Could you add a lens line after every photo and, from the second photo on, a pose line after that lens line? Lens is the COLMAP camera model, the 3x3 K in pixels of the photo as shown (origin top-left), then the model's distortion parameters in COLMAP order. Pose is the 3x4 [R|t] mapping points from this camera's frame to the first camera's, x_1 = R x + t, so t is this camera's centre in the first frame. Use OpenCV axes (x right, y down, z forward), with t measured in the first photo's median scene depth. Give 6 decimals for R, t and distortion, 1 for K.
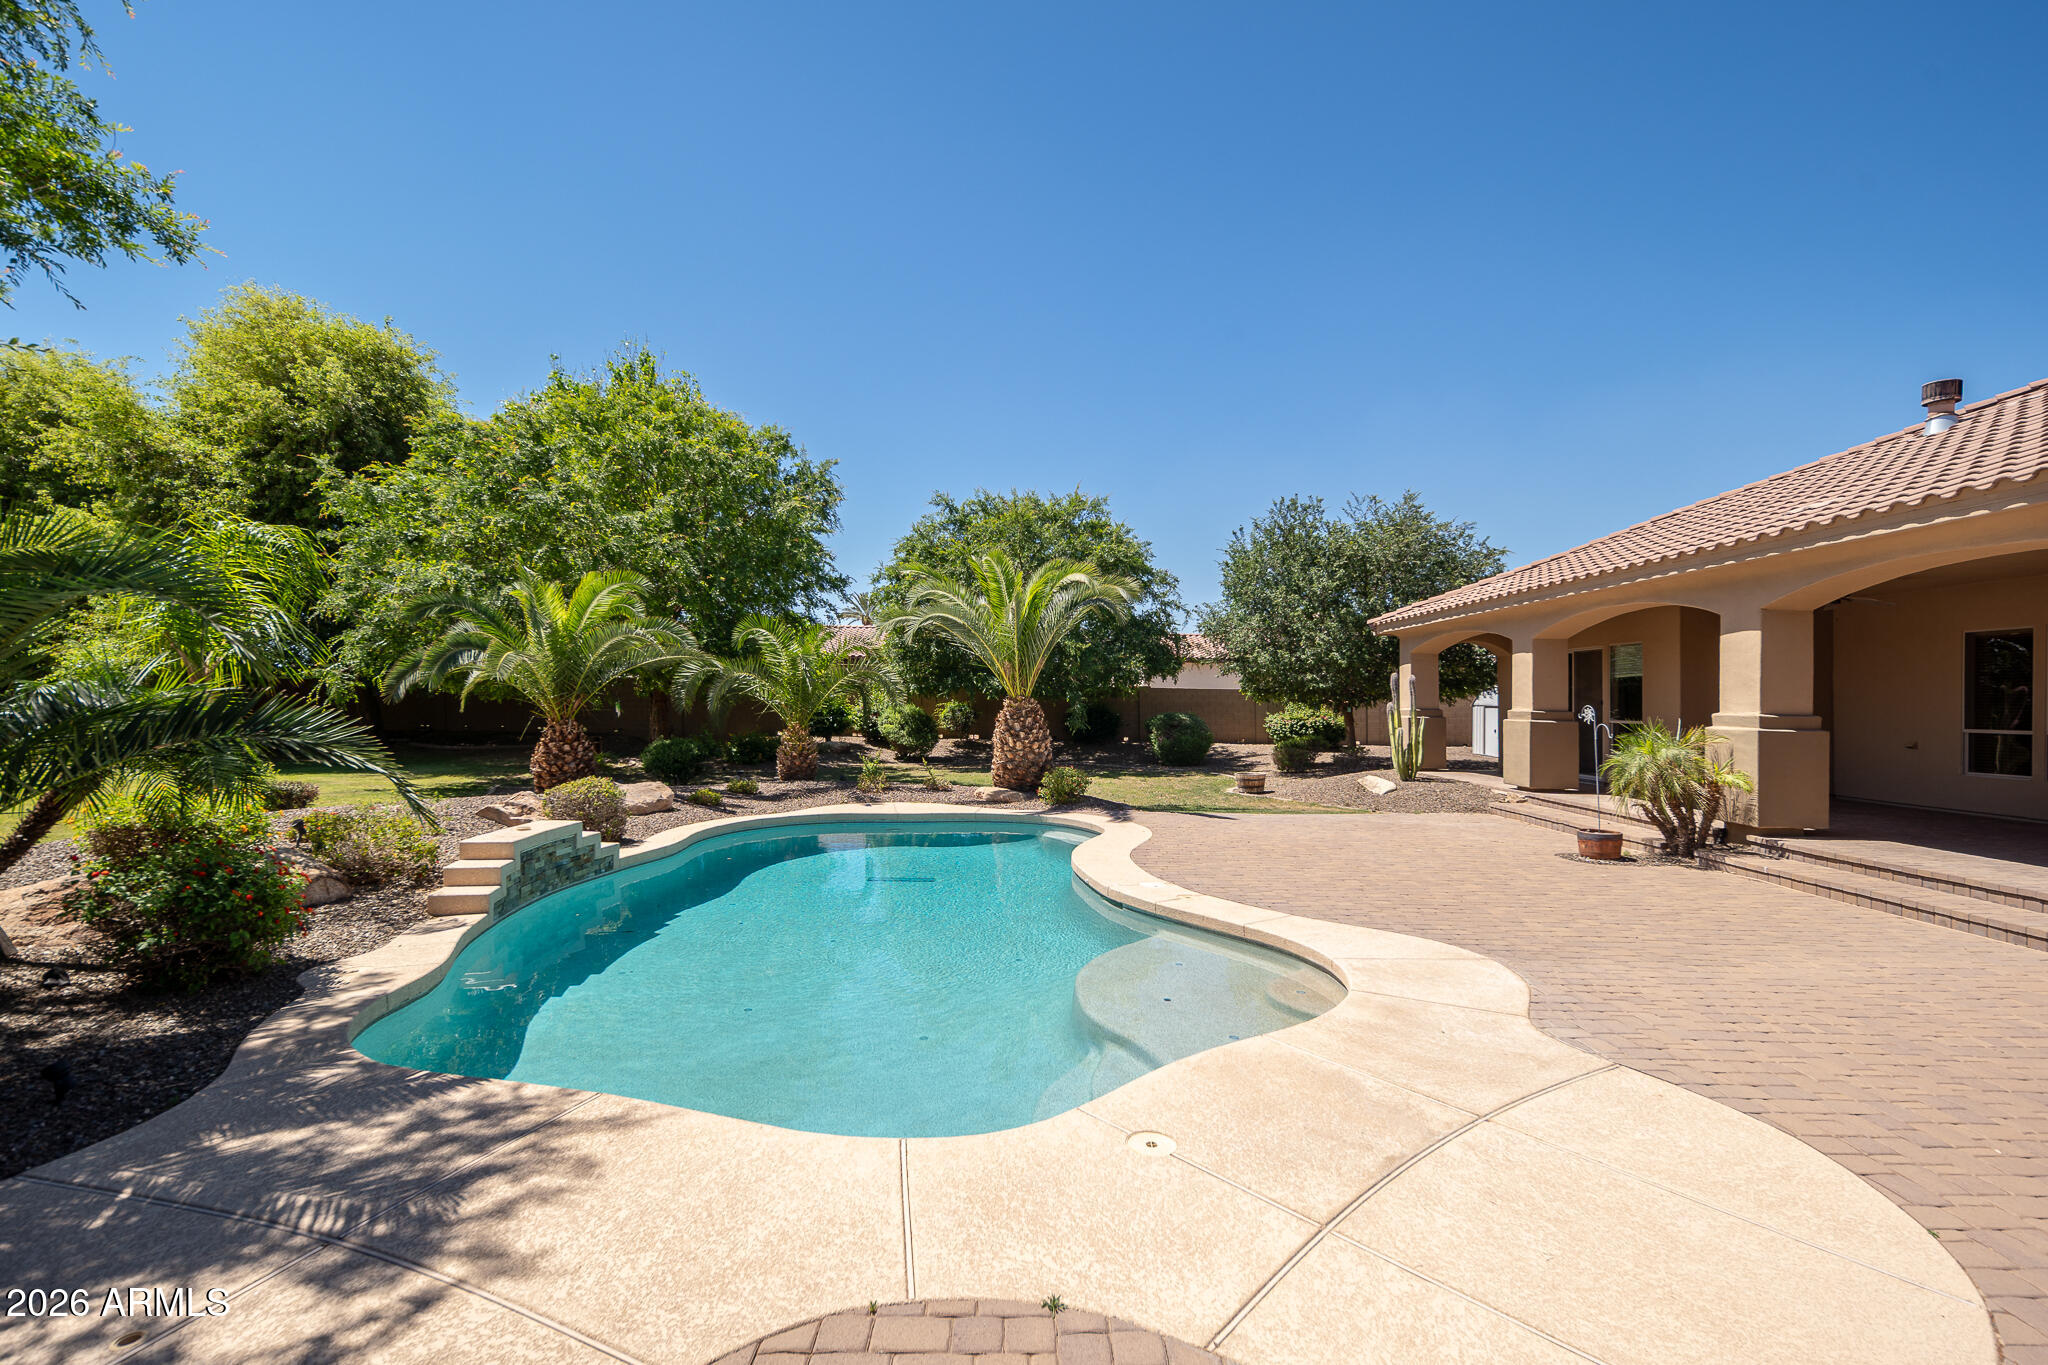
lens RADIAL K [[896.4, 0, 1030.2], [0, 896.4, 727.2], [0, 0, 1]] dist [0.001275, 0.000607]
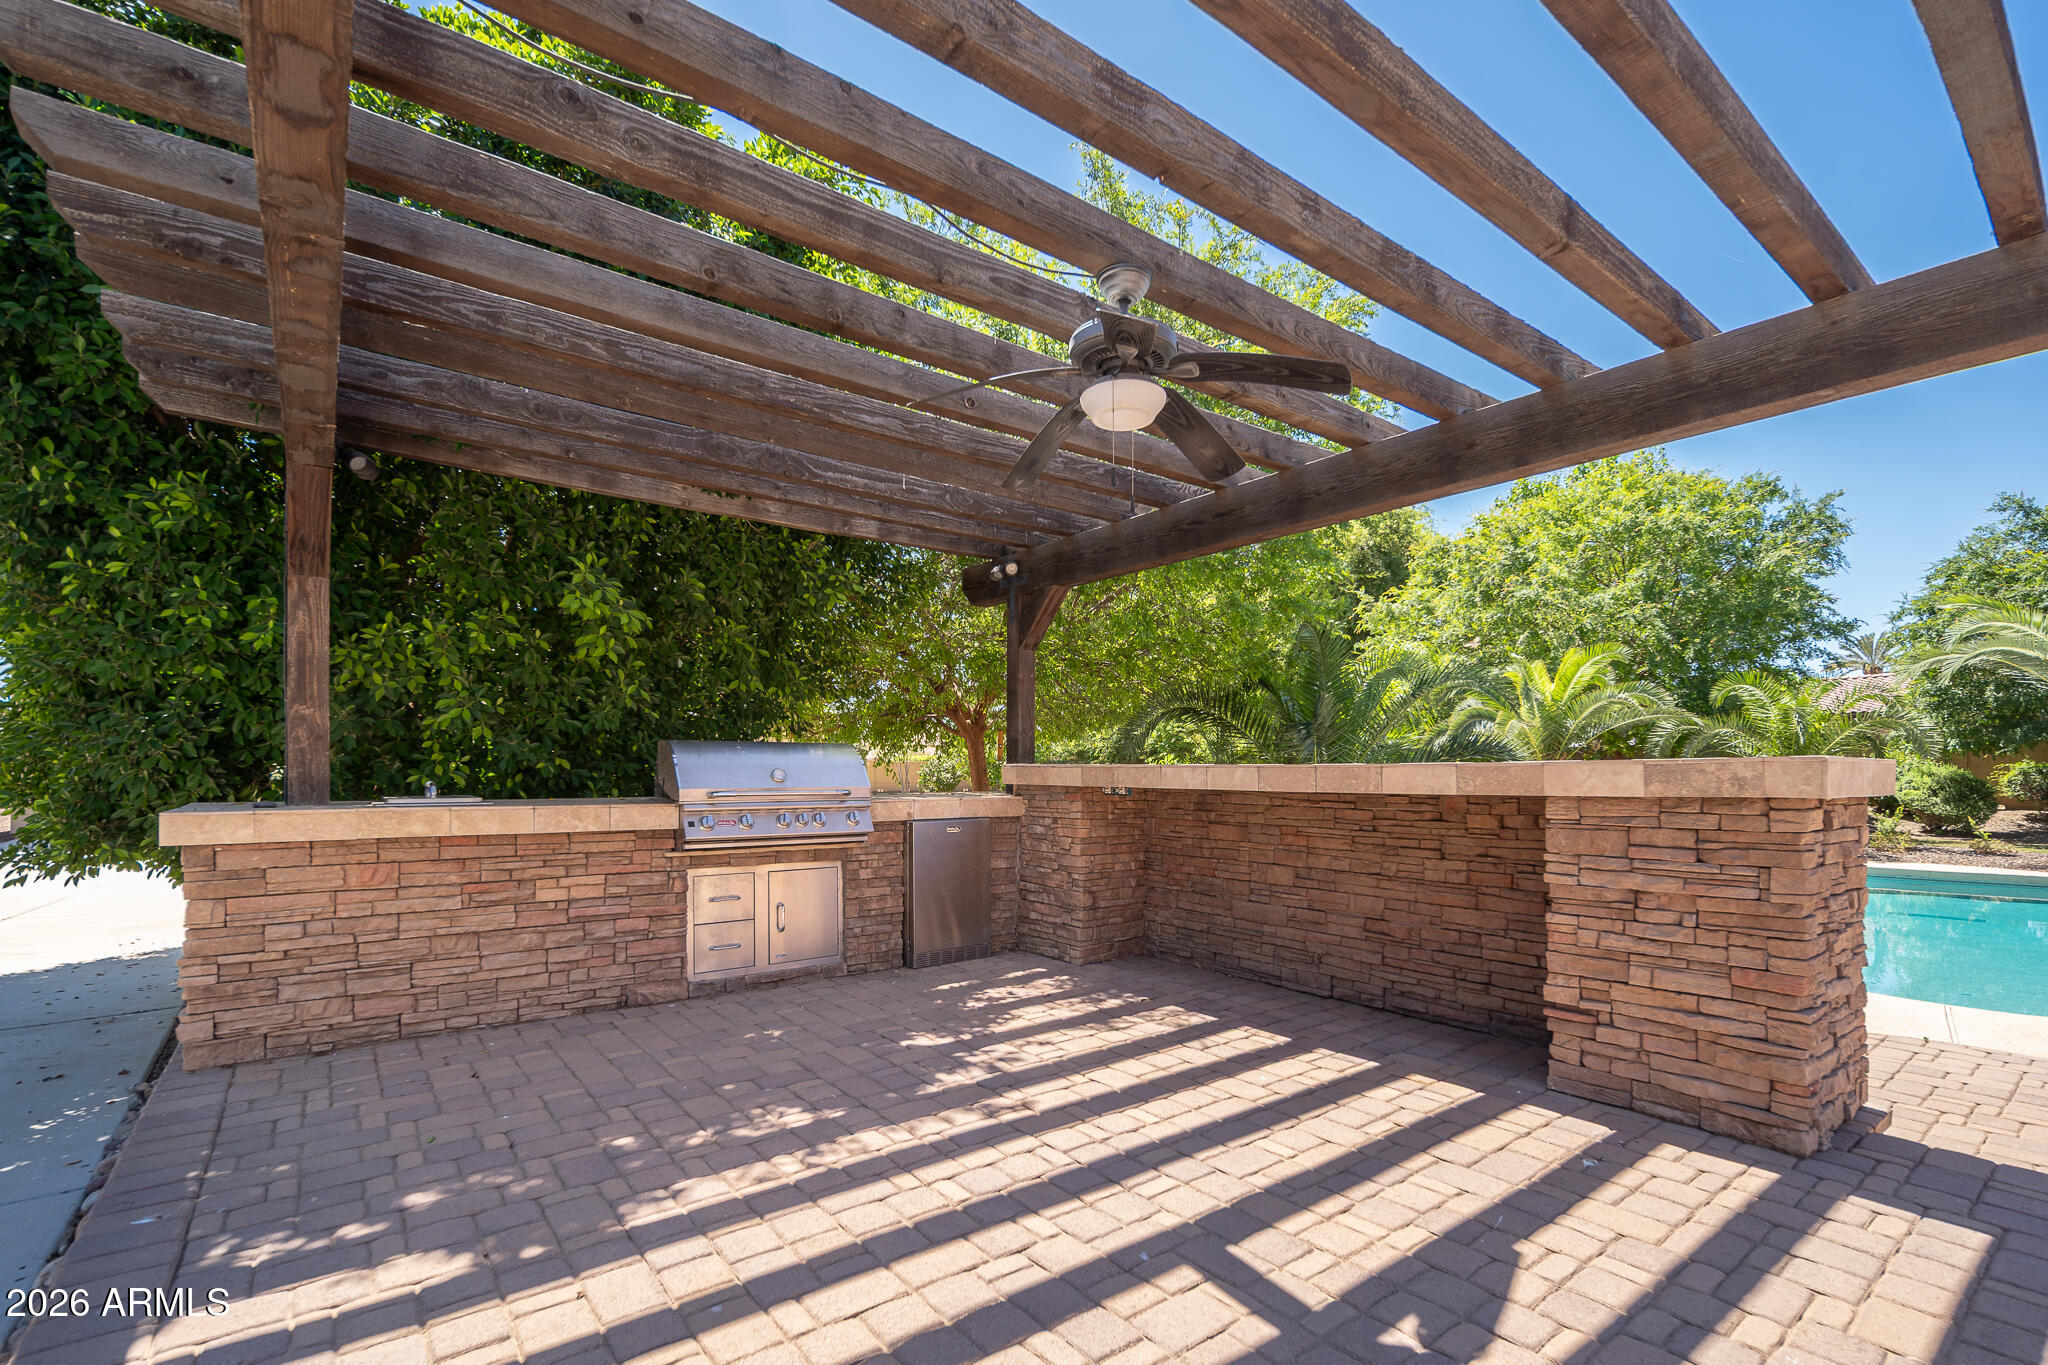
lens RADIAL K [[896.4, 0, 1072.5], [0, 896.4, 809.7], [0, 0, 1]] dist [0.001275, 0.000607]
pose [[0.617260, 0.017227, -0.786570, 0.031084], [-0.014024, 0.999842, 0.010893, 0.031917], [0.786634, 0.004307, 0.617405, -0.231064]]
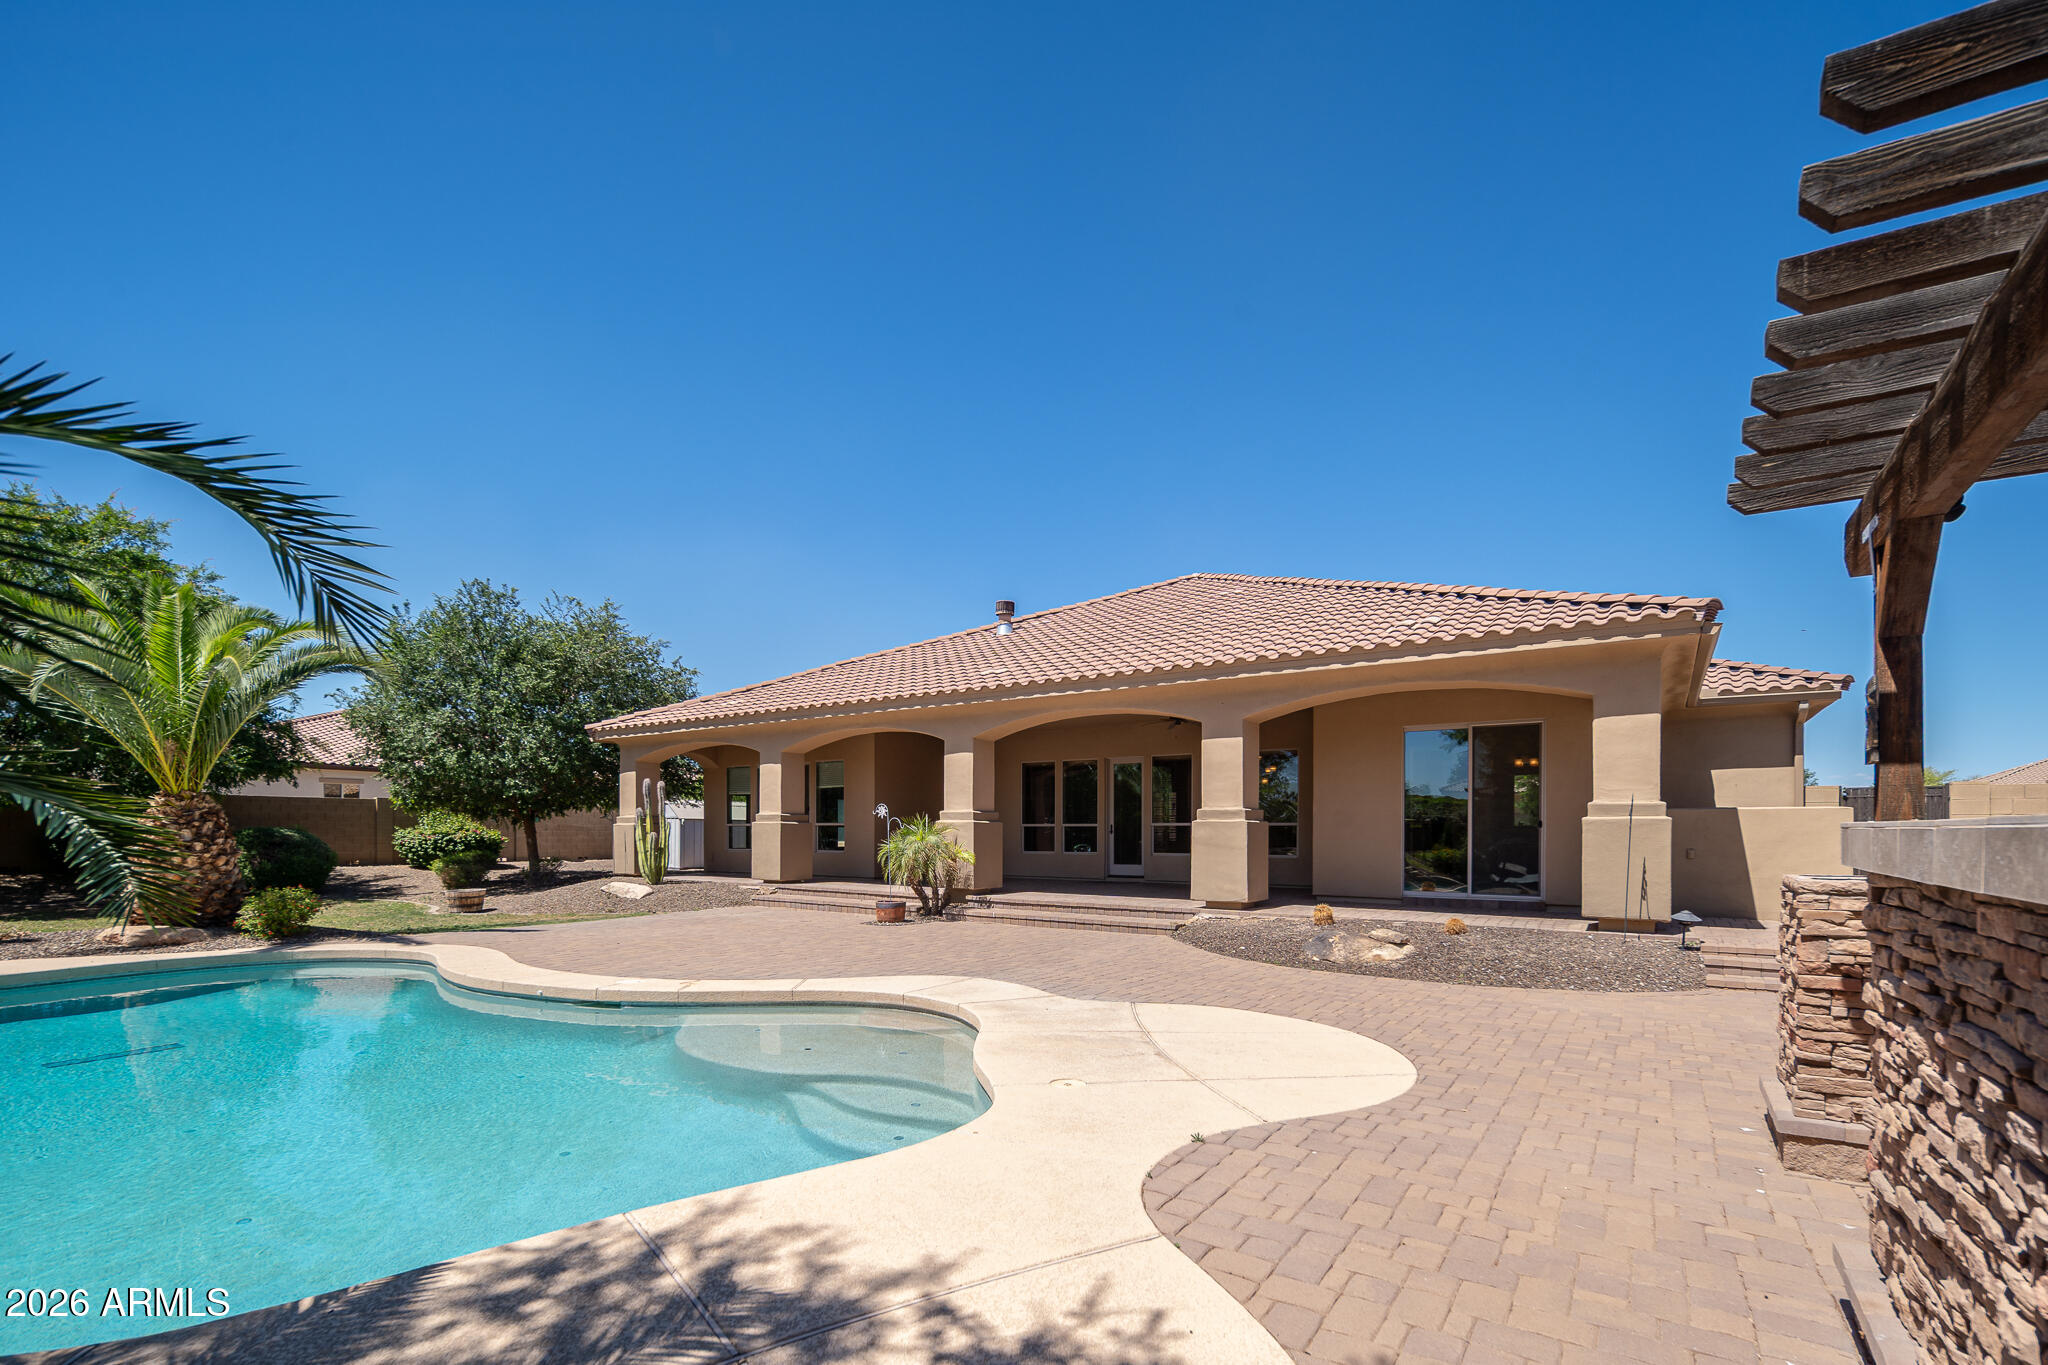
lens RADIAL K [[939.0, 0, 1000.7], [0, 939.0, 835.0], [0, 0, 1]] dist [0.012773, -0.000073]
pose [[0.581469, -0.013800, 0.813451, -0.245762], [0.027745, 0.999611, -0.002875, 0.018937], [-0.813095, 0.024241, 0.581626, 0.052768]]
